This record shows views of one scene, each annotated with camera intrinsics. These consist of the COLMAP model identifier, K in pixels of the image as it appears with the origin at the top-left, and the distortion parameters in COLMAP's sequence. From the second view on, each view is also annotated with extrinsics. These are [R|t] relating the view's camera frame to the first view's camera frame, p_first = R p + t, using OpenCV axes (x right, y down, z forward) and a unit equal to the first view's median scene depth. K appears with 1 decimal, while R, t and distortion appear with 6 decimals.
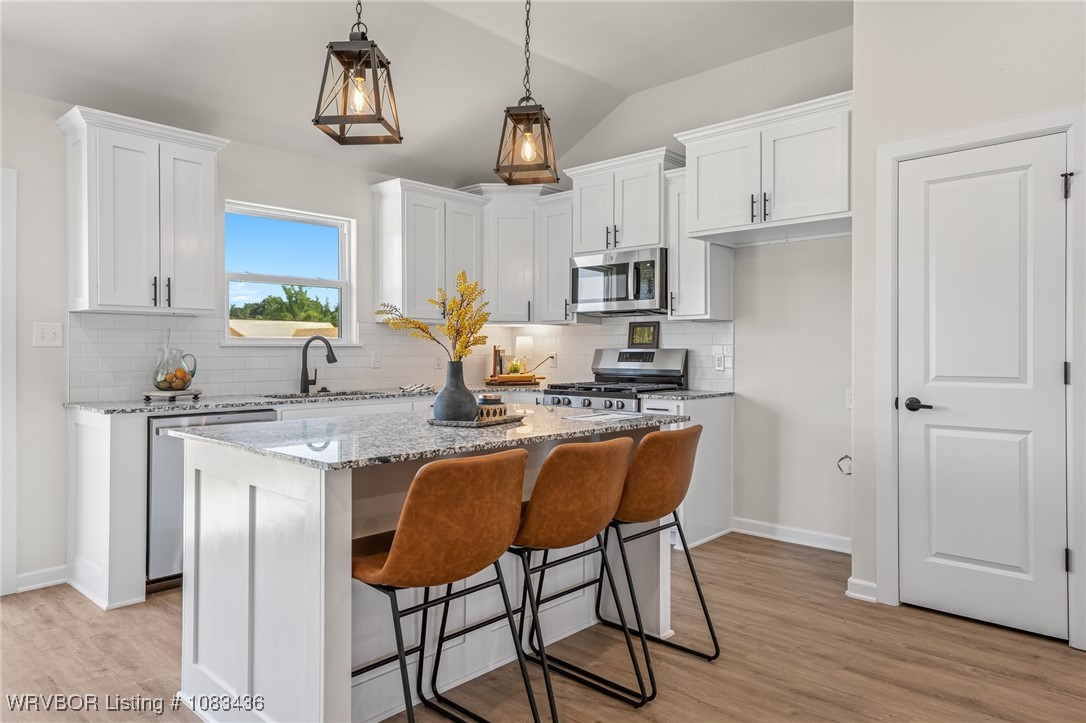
lens RADIAL K [[693.6, 0, 546.4], [0, 693.6, 352.7], [0, 0, 1]] dist [0.015558, 0.001922]
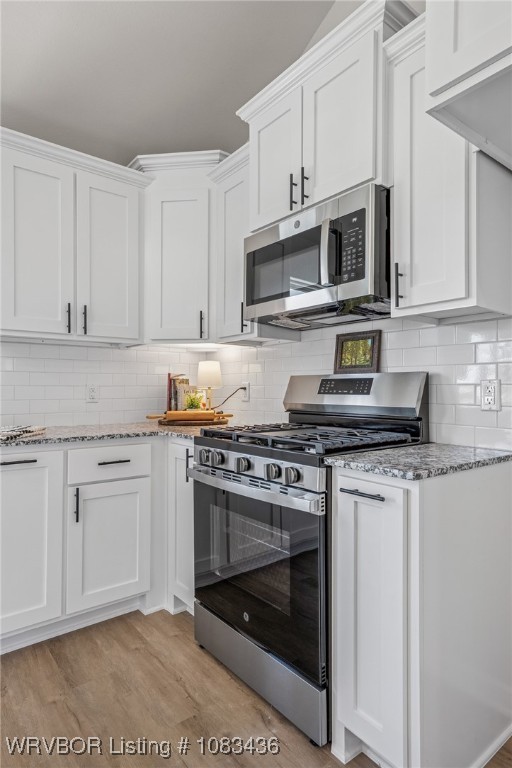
lens RADIAL K [[451.1, 0, 255.4], [0, 451.1, 386.2], [0, 0, 1]] dist [0.015071, 0.000141]
pose [[0.985480, -0.000259, -0.169791, 0.160543], [-0.001406, 0.999952, -0.009686, 0.013283], [0.169786, 0.009784, 0.985432, 0.775212]]
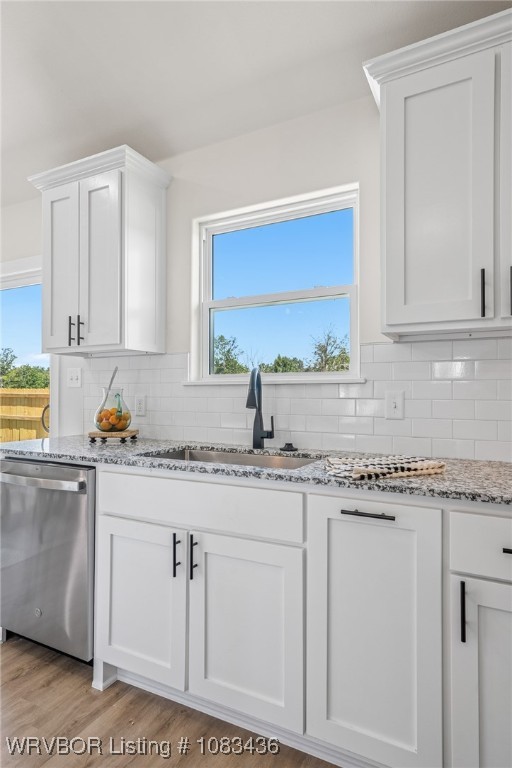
lens RADIAL K [[451.1, 0, 255.3], [0, 451.1, 386.1], [0, 0, 1]] dist [0.015071, 0.000141]
pose [[0.238601, -0.015930, -0.970987, 0.128673], [-0.002044, 0.999855, -0.016906, 0.001256], [0.971115, 0.006018, 0.238534, 1.064592]]
